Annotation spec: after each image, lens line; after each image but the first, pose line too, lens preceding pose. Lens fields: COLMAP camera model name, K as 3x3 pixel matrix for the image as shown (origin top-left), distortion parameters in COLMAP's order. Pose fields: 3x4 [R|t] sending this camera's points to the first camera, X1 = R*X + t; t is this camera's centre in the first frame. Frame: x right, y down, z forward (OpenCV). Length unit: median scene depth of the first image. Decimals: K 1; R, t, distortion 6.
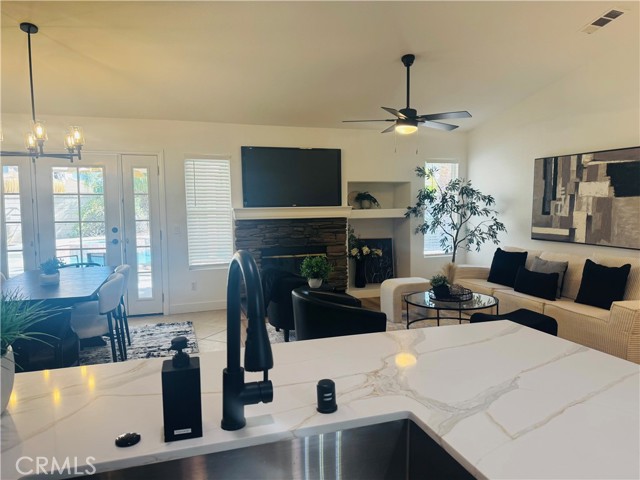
lens RADIAL K [[442.9, 0, 320.0], [0, 442.9, 240.0], [0, 0, 1]] dist [0.104139, -0.147987]
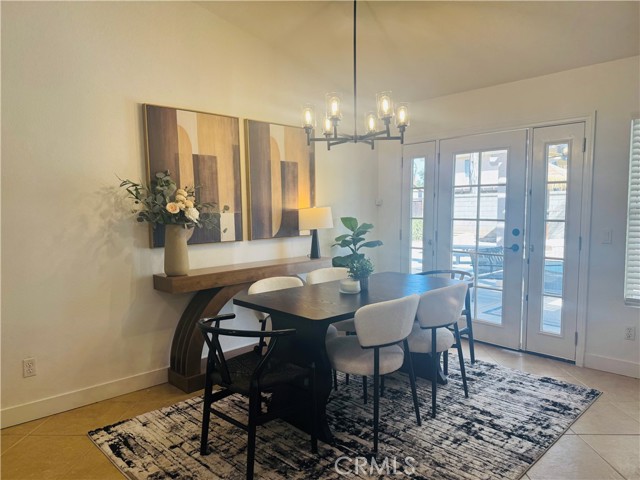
lens RADIAL K [[445.8, 0, 320.0], [0, 445.8, 240.0], [0, 0, 1]] dist [0.089441, -0.110530]
pose [[0.437736, 0.072124, -0.896206, 0.079719], [-0.068966, 0.996534, 0.046513, -0.023515], [0.896455, 0.041448, 0.441192, 0.413852]]
